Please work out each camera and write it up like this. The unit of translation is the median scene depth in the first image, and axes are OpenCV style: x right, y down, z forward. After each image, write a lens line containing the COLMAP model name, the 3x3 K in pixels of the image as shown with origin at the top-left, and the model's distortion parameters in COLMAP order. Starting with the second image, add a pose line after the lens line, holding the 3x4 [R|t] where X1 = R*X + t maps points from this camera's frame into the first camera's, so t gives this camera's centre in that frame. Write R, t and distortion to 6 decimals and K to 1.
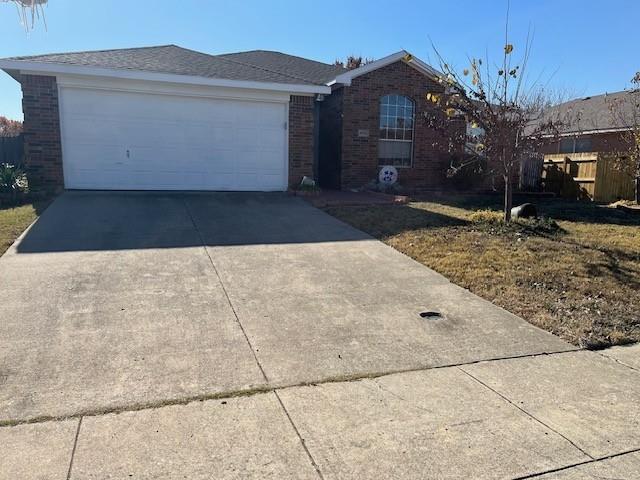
lens RADIAL K [[485.9, 0, 320.0], [0, 485.9, 240.0], [0, 0, 1]] dist [0.071089, -0.110175]
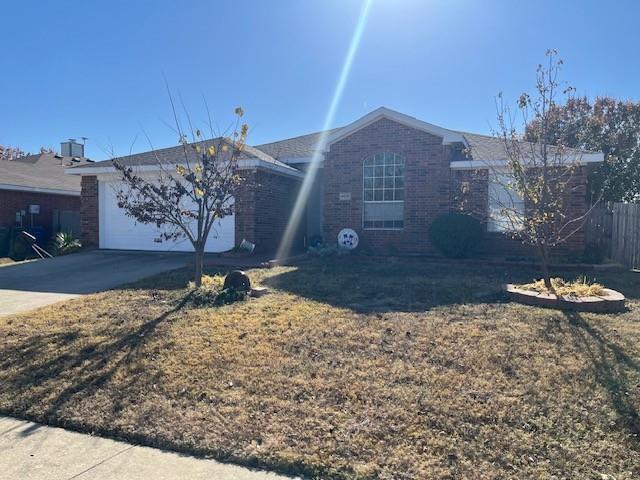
lens RADIAL K [[485.9, 0, 320.0], [0, 485.9, 240.0], [0, 0, 1]] dist [0.071089, -0.110175]
pose [[0.730648, -0.003643, -0.682745, 0.736534], [-0.092512, 0.990235, -0.104286, -0.027436], [0.676458, 0.139359, 0.723176, 0.283185]]
